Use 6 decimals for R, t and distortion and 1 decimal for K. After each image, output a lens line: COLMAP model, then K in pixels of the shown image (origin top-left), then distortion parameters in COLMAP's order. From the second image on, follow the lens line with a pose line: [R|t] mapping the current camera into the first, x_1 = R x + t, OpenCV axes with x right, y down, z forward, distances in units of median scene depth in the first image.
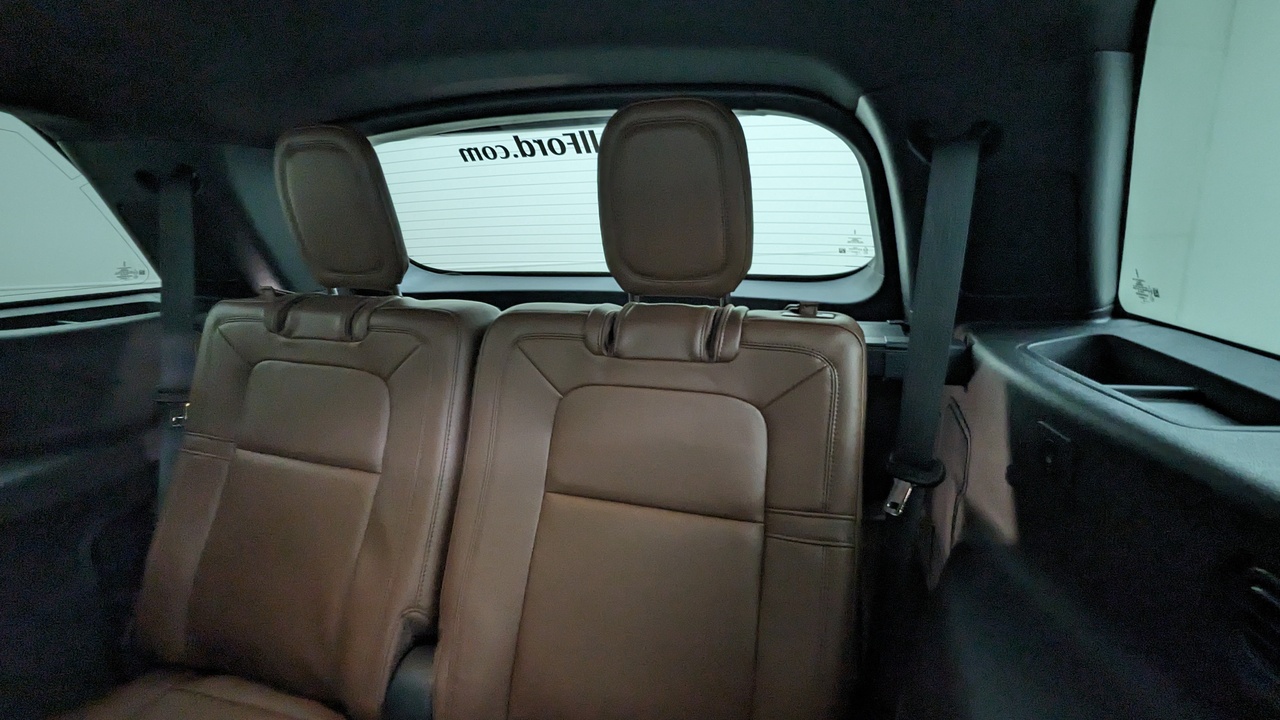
lens RADIAL K [[616.6, 0, 640.0], [0, 616.6, 360.0], [0, 0, 1]] dist [-0.000825, 0.000601]
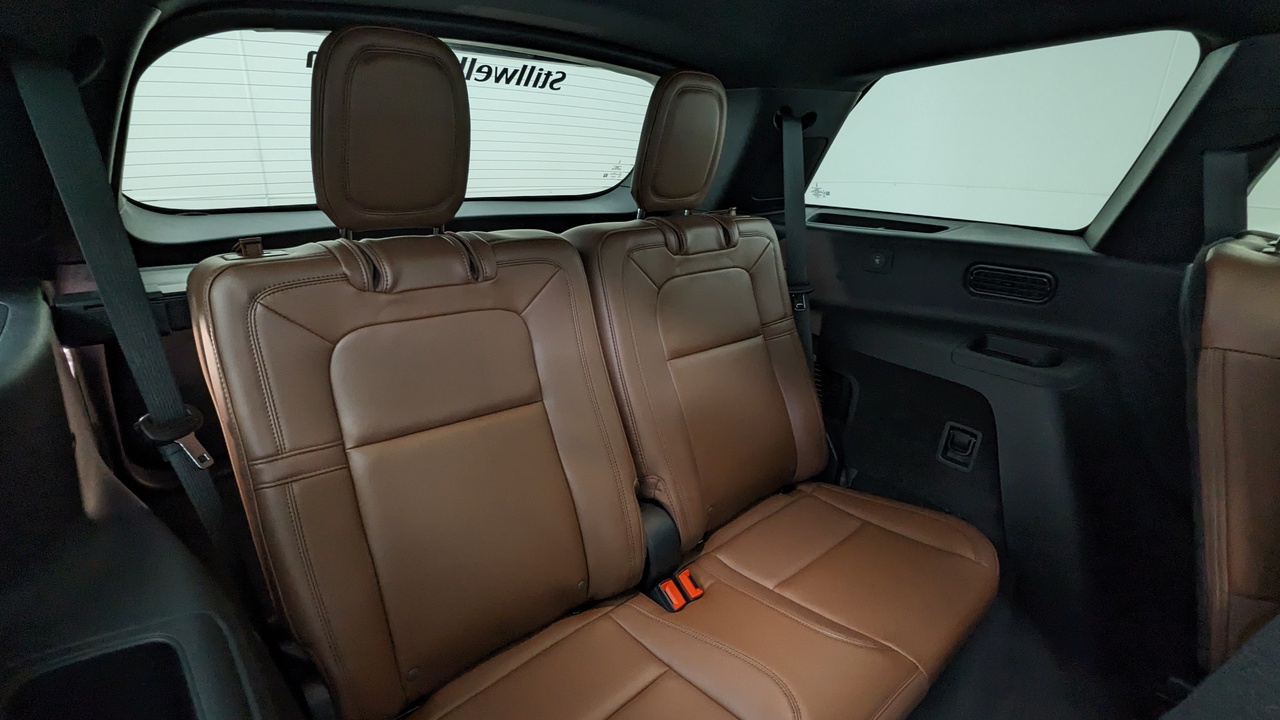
lens RADIAL K [[616.6, 0, 640.0], [0, 616.6, 360.0], [0, 0, 1]] dist [-0.000825, 0.000601]
pose [[0.472047, -0.262264, 0.841659, -1.020381], [0.159297, 0.964383, 0.211163, -0.065495], [-0.867062, 0.034395, 0.497012, 0.292667]]
